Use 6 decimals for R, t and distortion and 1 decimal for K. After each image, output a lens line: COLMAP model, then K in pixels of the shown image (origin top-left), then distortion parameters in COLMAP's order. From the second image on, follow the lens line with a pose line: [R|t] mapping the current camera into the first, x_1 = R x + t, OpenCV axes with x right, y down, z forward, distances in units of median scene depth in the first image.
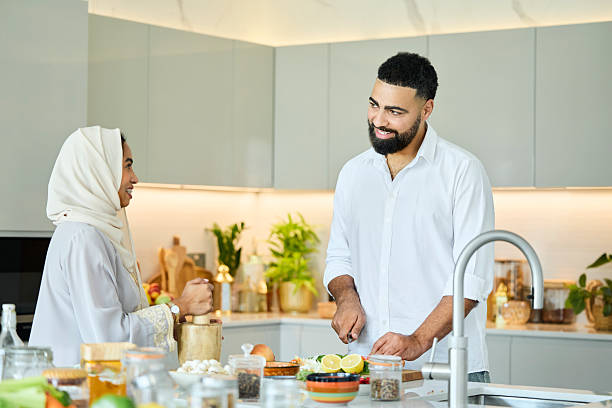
lens RADIAL K [[1492.4, 0, 306.0], [0, 1492.4, 204.0], [0, 0, 1]] dist [-0.045518, -0.011694]
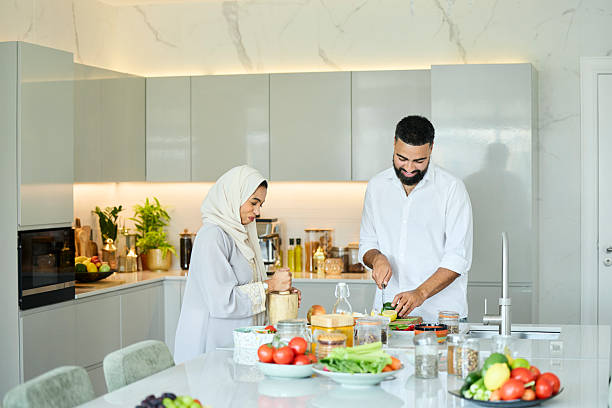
lens RADIAL K [[1189.8, 0, 306.5], [0, 1189.8, 169.6], [0, 0, 1]] dist [0.002728, 0.085292]
pose [[0.933640, -0.011152, 0.358038, -0.274645], [0.006697, 0.999884, 0.013682, -0.034712], [-0.358149, -0.010376, 0.933607, -0.069555]]
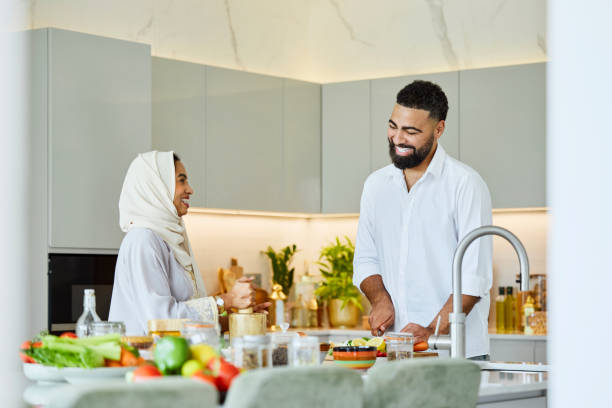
lens RADIAL K [[1515.7, 0, 305.5], [0, 1515.7, 295.1], [0, 0, 1]] dist [-0.059860, -0.514281]
pose [[0.998832, -0.011607, -0.046910, 0.017664], [0.012908, 0.999538, 0.027513, 0.018693], [0.046569, -0.028086, 0.998520, -0.113188]]
